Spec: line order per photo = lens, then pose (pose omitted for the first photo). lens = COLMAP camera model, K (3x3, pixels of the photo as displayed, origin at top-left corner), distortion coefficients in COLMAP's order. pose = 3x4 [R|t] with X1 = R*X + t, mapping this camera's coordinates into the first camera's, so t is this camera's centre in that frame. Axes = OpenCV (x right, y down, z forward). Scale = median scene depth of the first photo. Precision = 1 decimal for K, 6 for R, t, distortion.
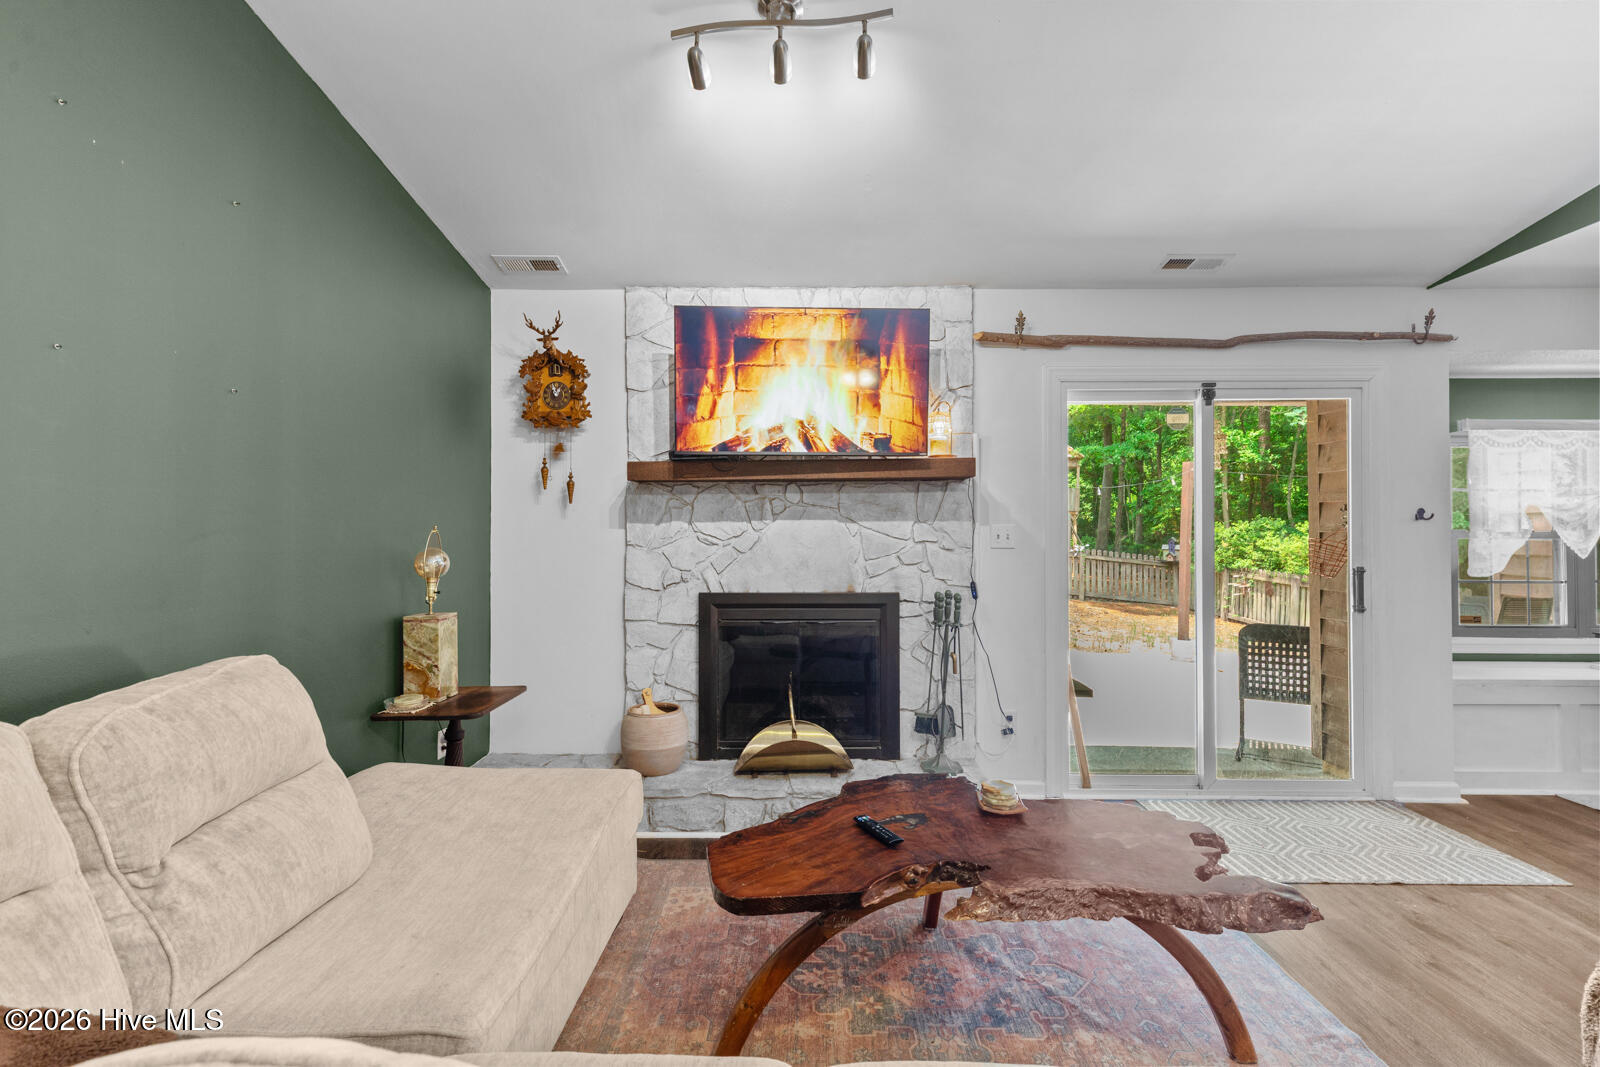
lens RADIAL K [[719.7, 0, 796.6], [0, 719.7, 526.3], [0, 0, 1]] dist [0.009578, -0.003059]
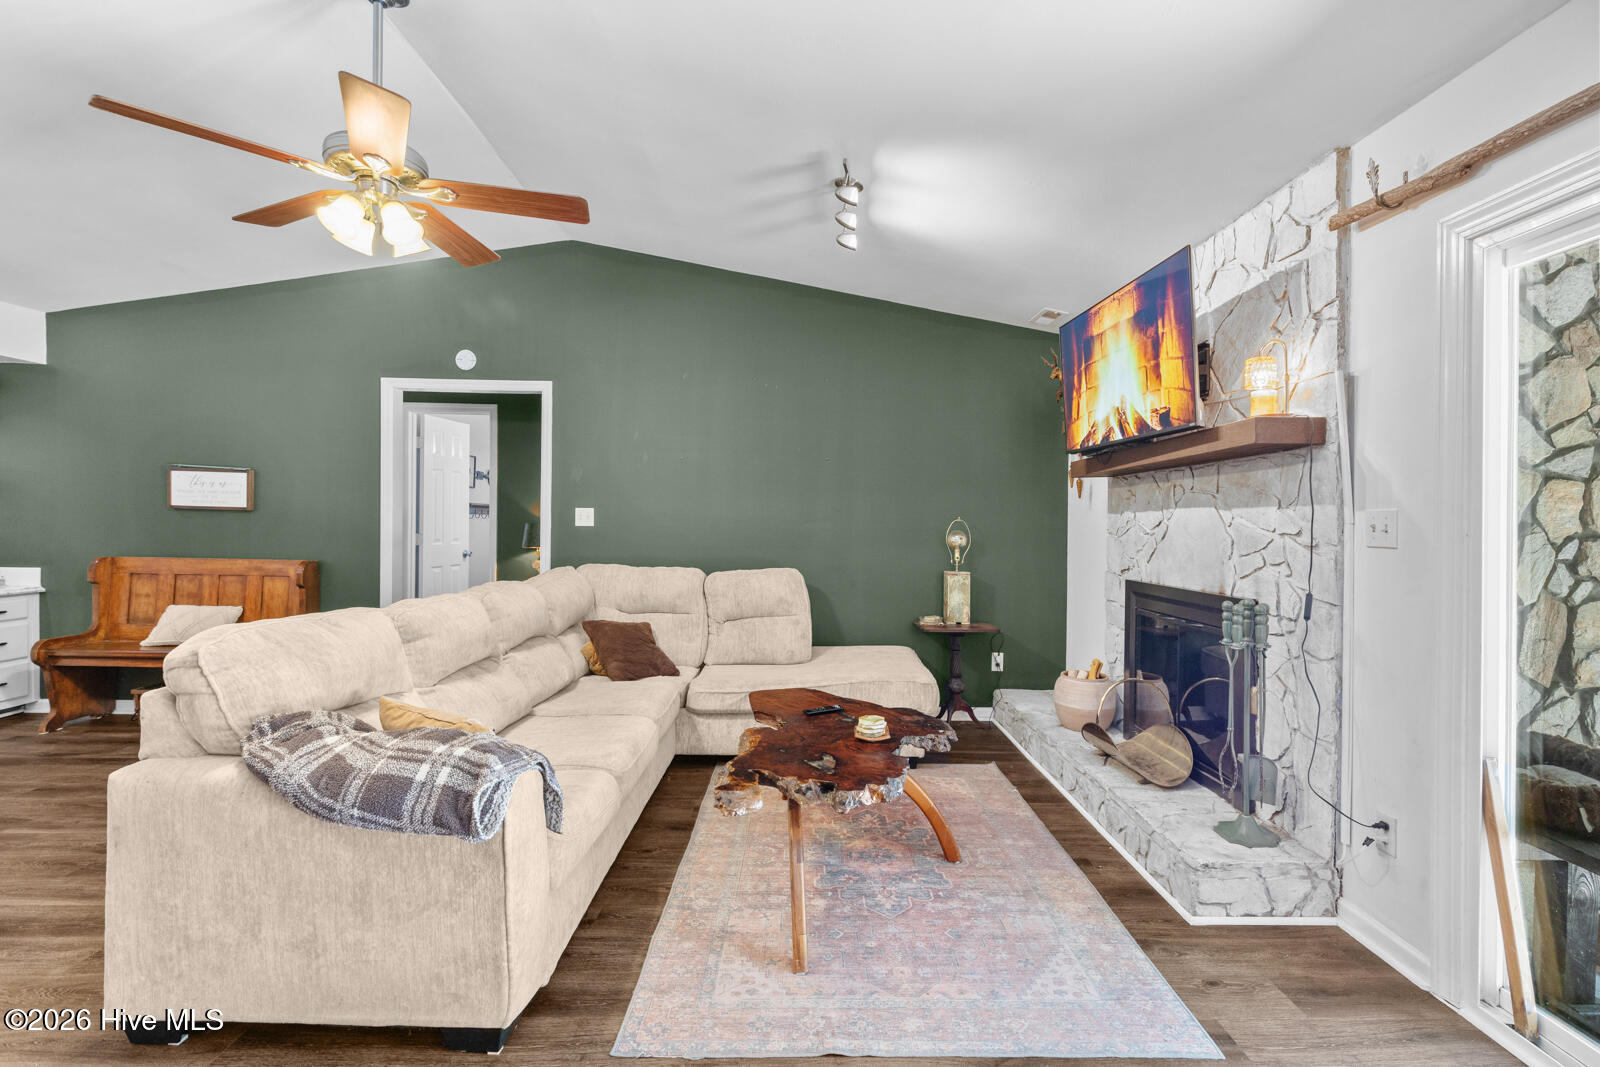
lens RADIAL K [[719.7, 0, 795.9], [0, 719.7, 528.0], [0, 0, 1]] dist [0.009578, -0.003059]
pose [[0.033297, 0.009985, -0.999396, 0.893933], [-0.000006, 0.999950, 0.009991, 0.007270], [0.999446, -0.000327, 0.033295, 0.481409]]
